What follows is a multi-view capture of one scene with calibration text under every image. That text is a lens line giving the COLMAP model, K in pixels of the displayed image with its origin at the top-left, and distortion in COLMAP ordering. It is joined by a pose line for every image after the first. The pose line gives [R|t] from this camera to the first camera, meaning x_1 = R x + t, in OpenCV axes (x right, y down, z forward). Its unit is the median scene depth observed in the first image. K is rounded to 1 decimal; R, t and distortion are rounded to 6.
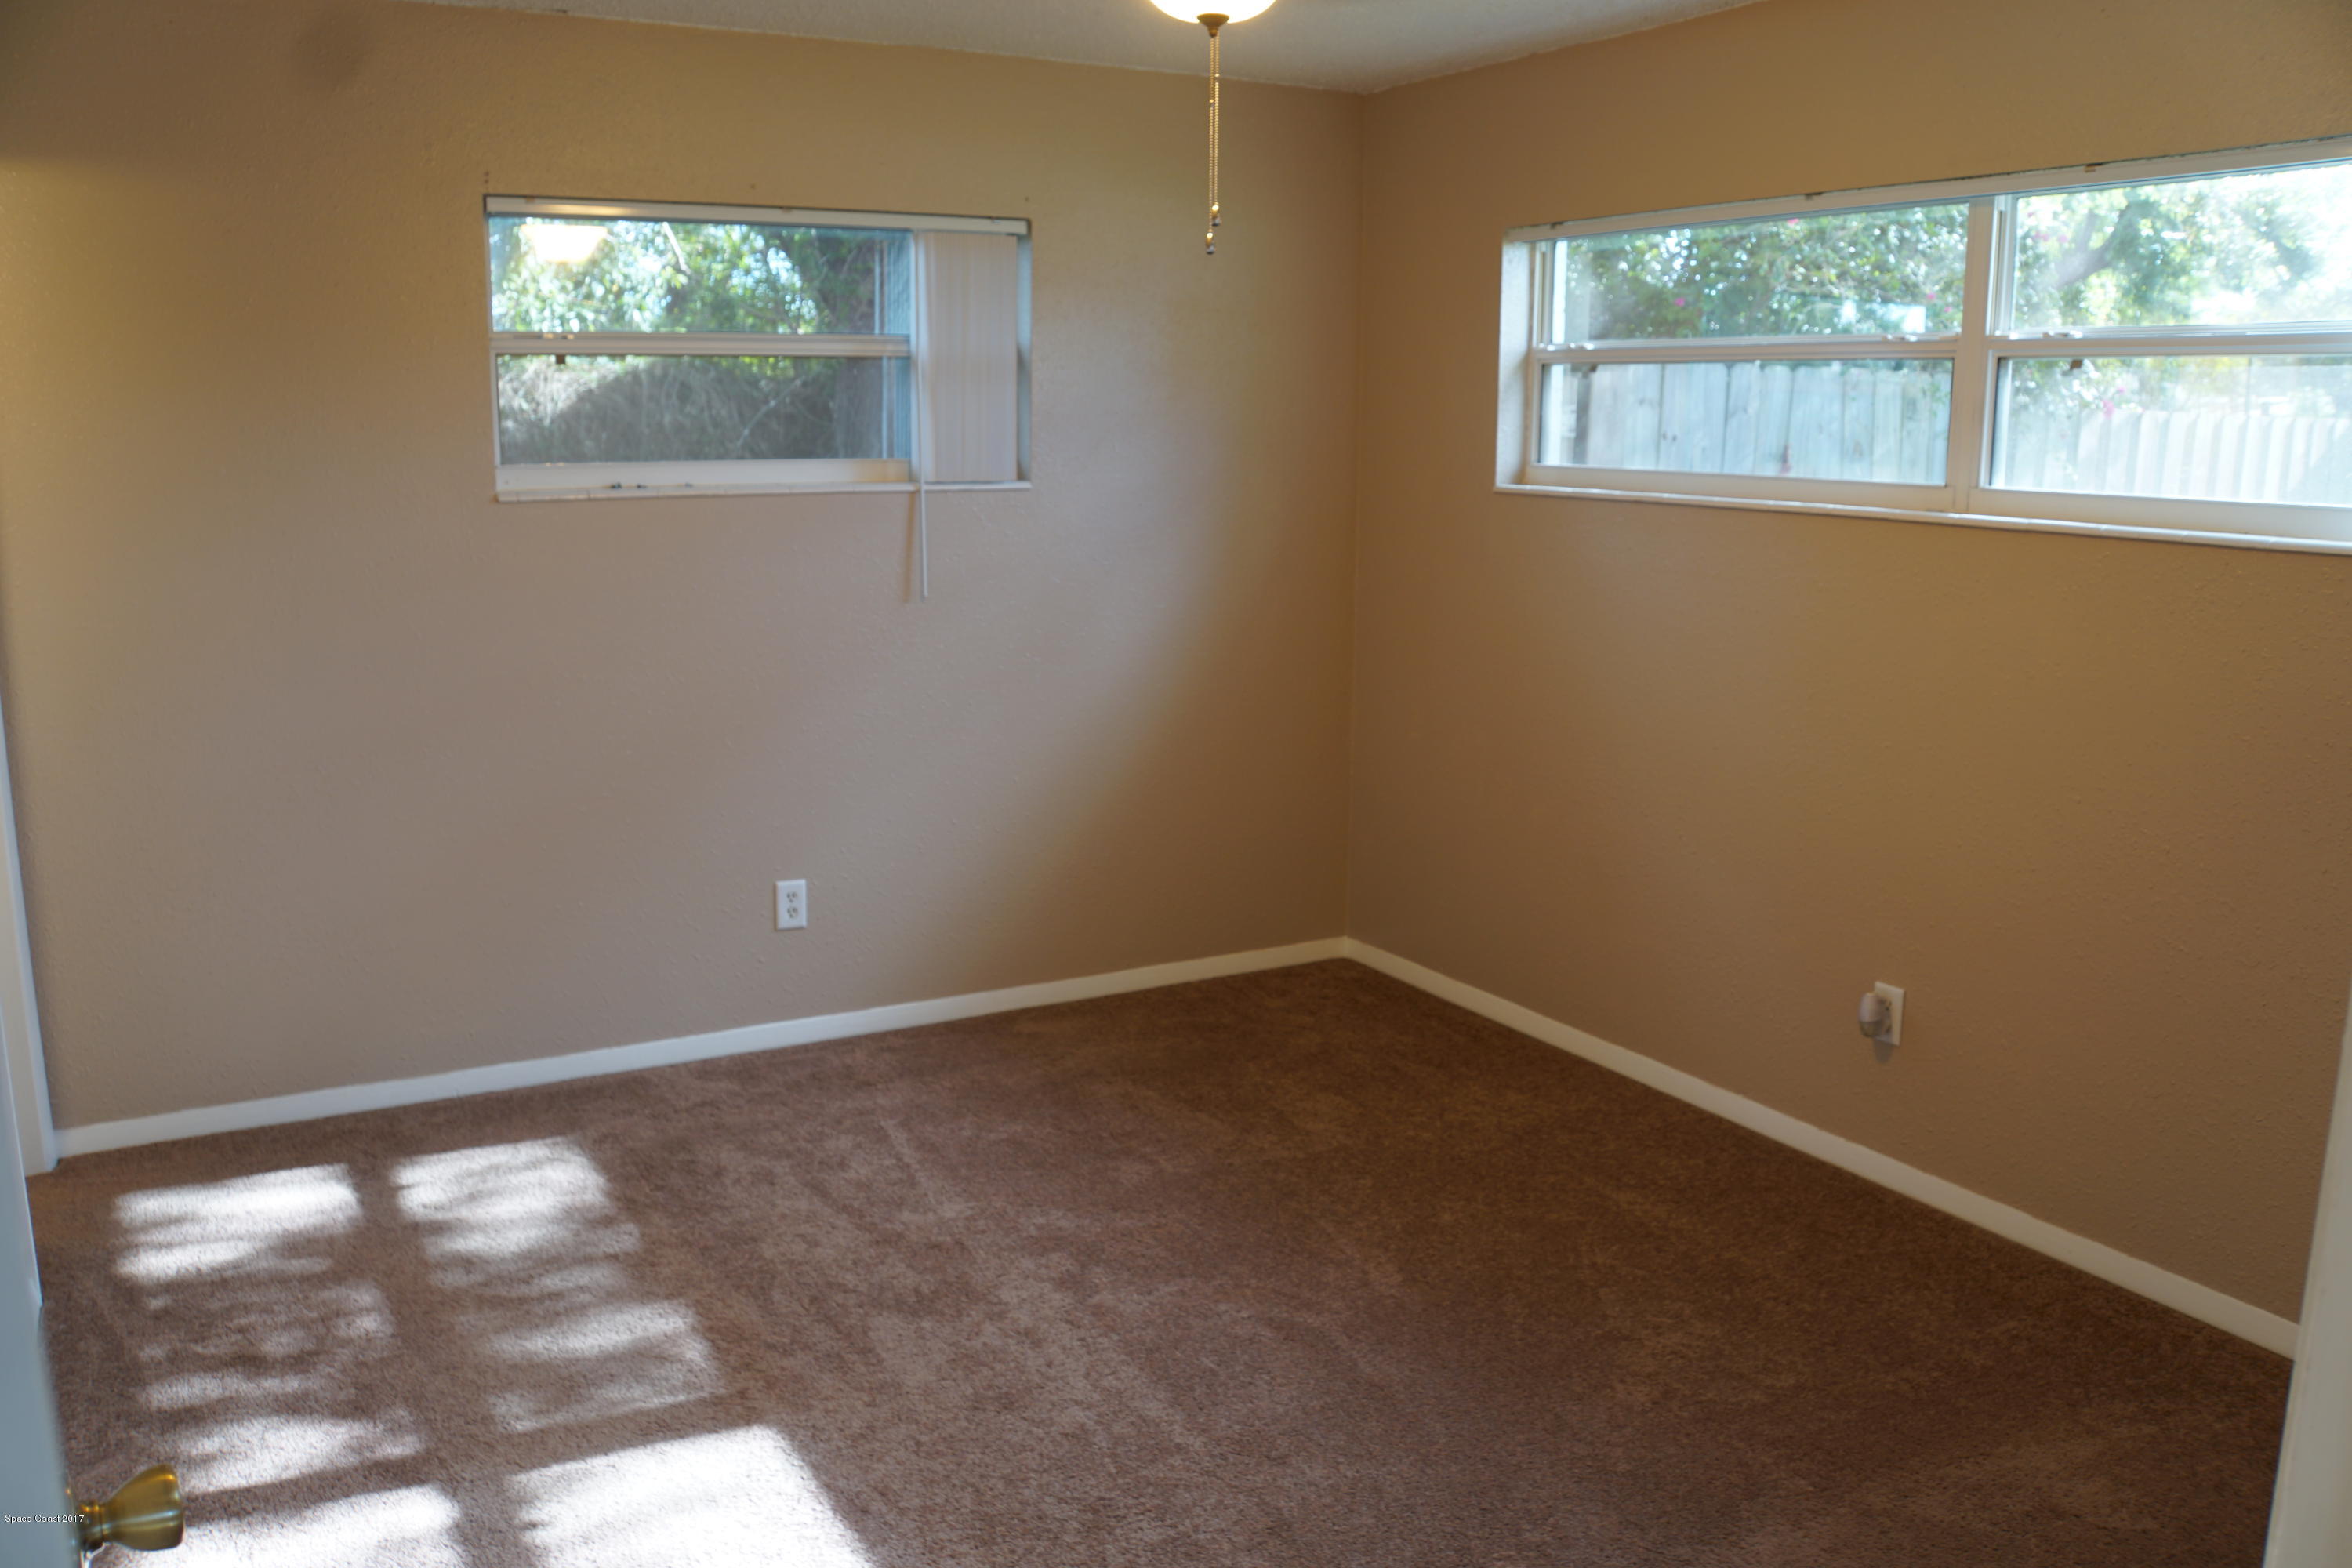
lens RADIAL K [[1874.8, 0, 1193.2], [0, 1874.8, 783.6], [0, 0, 1]] dist [-0.132336, 0.047174]
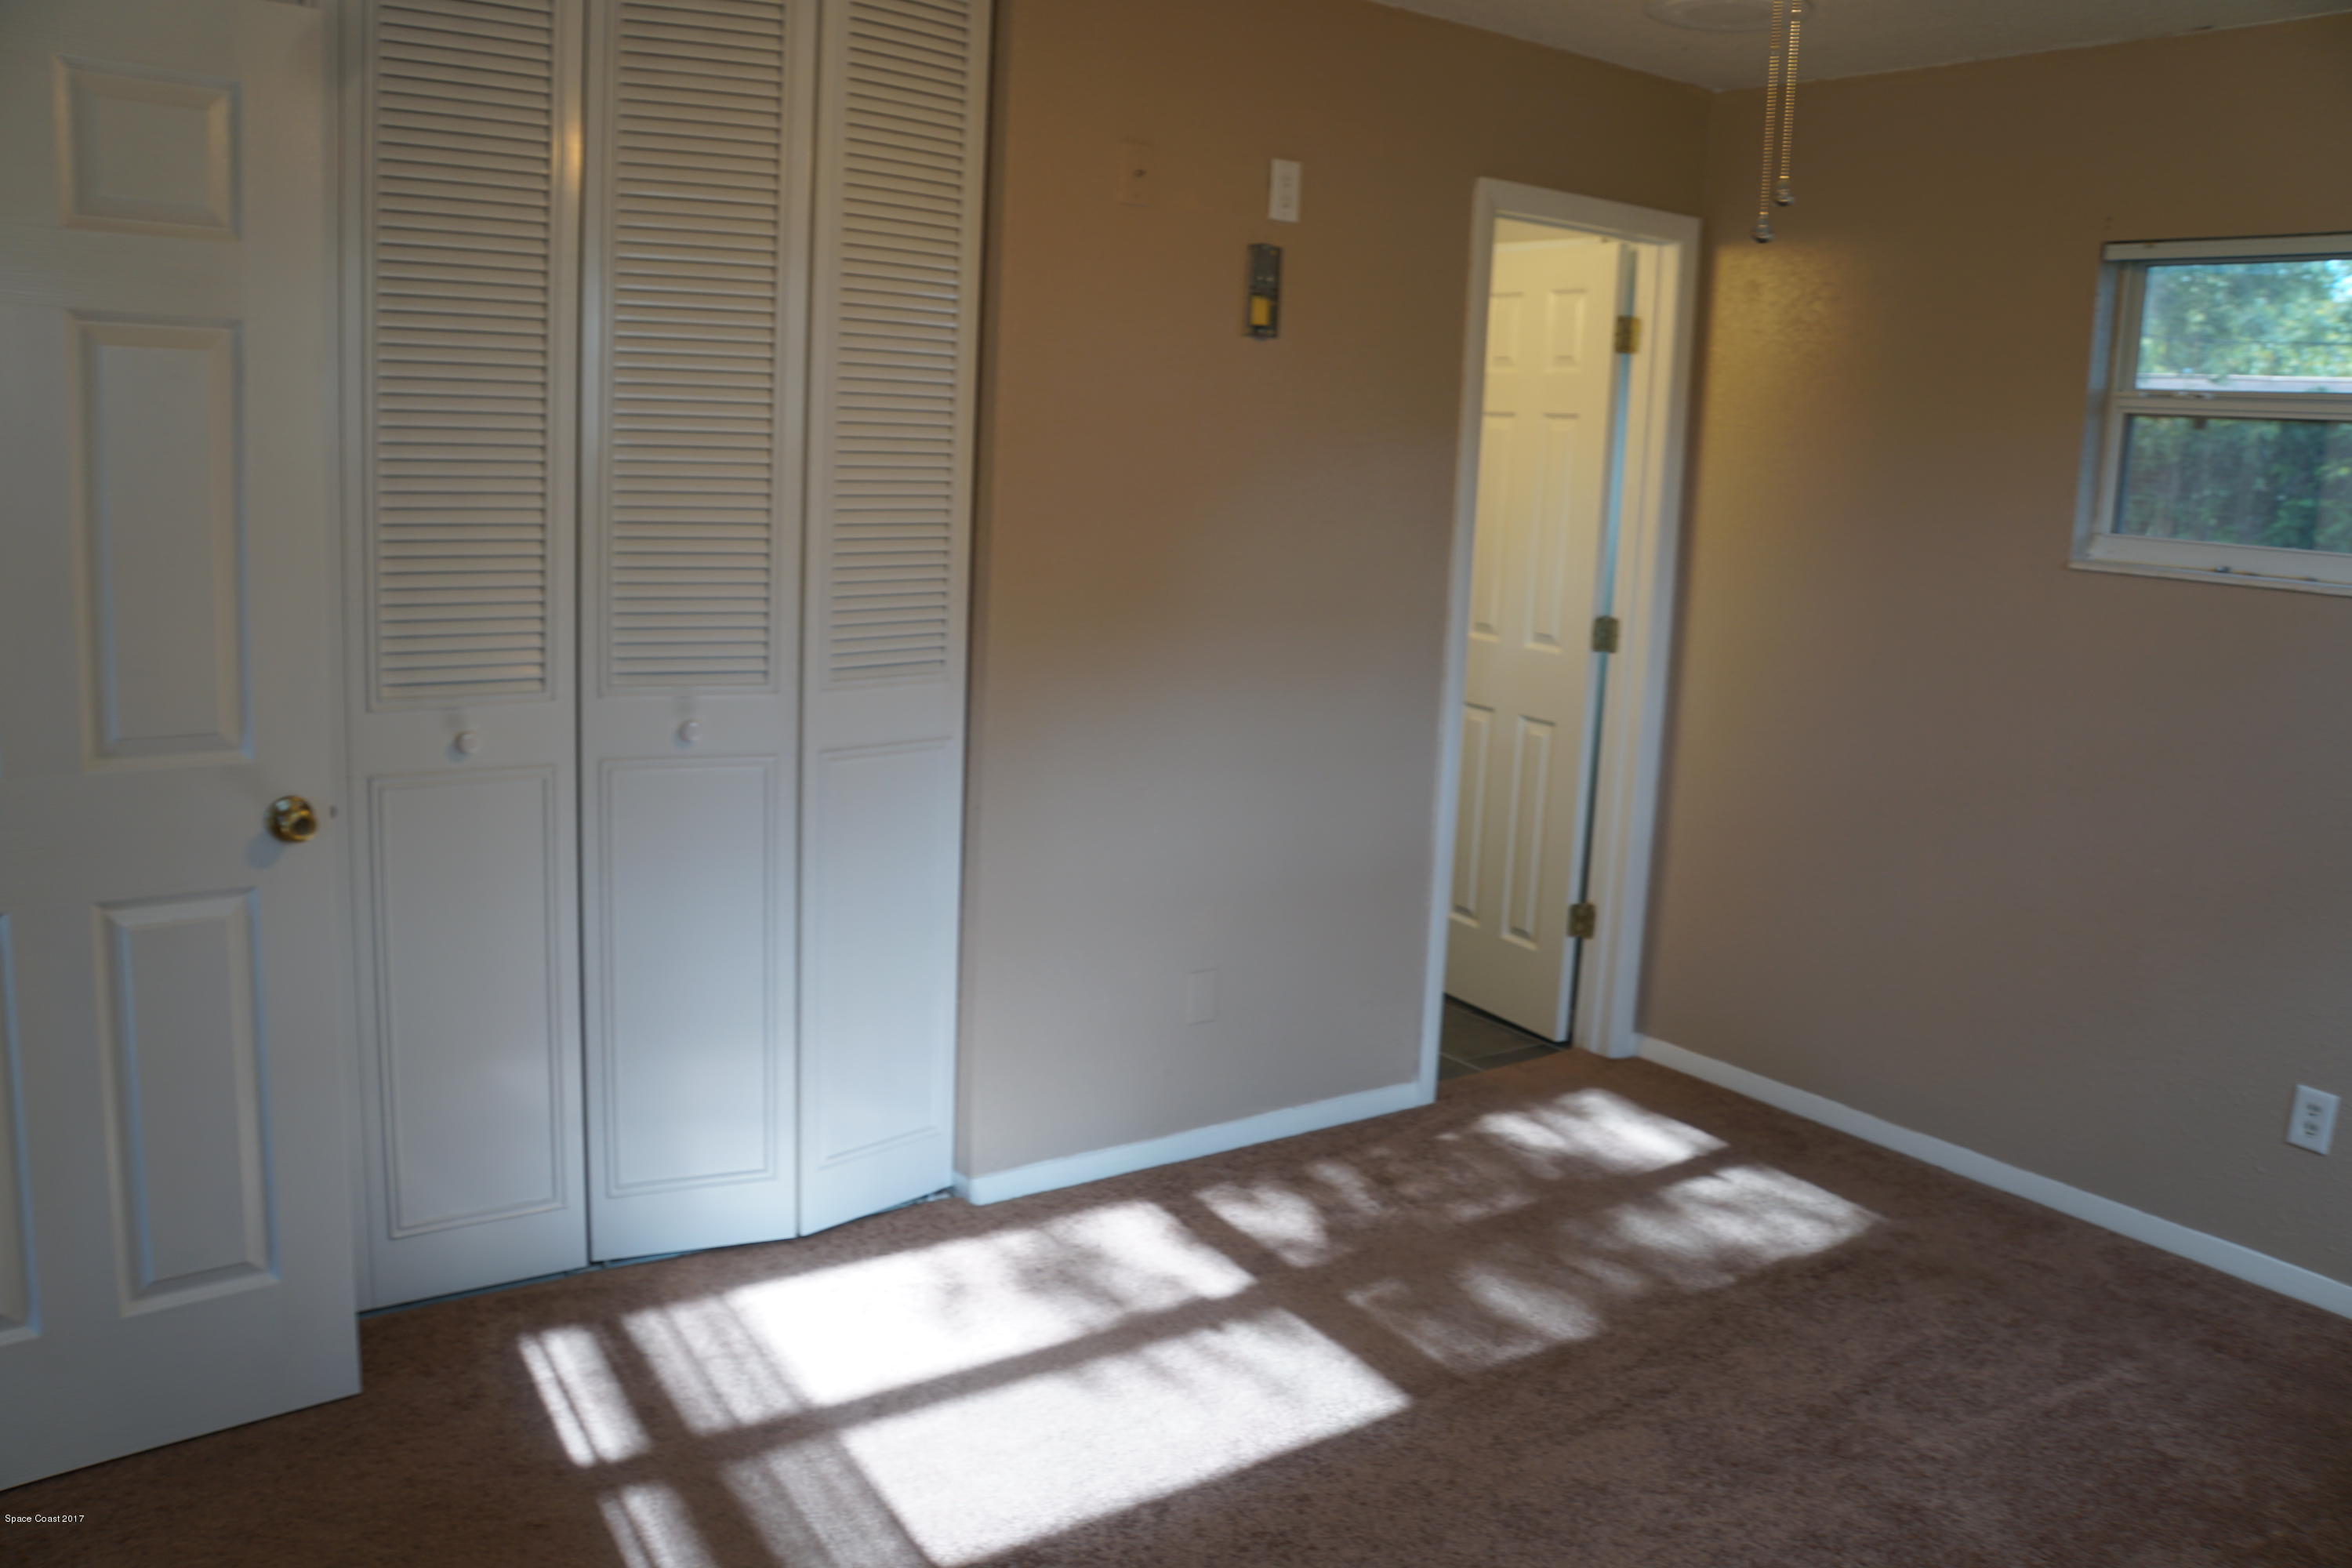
lens RADIAL K [[1874.8, 0, 1189.4], [0, 1874.8, 780.7], [0, 0, 1]] dist [-0.132336, 0.047174]
pose [[0.108887, 0.179348, -0.977741, 0.581853], [-0.239043, 0.959451, 0.149372, -0.093603], [0.964884, 0.217458, 0.147344, 0.525839]]
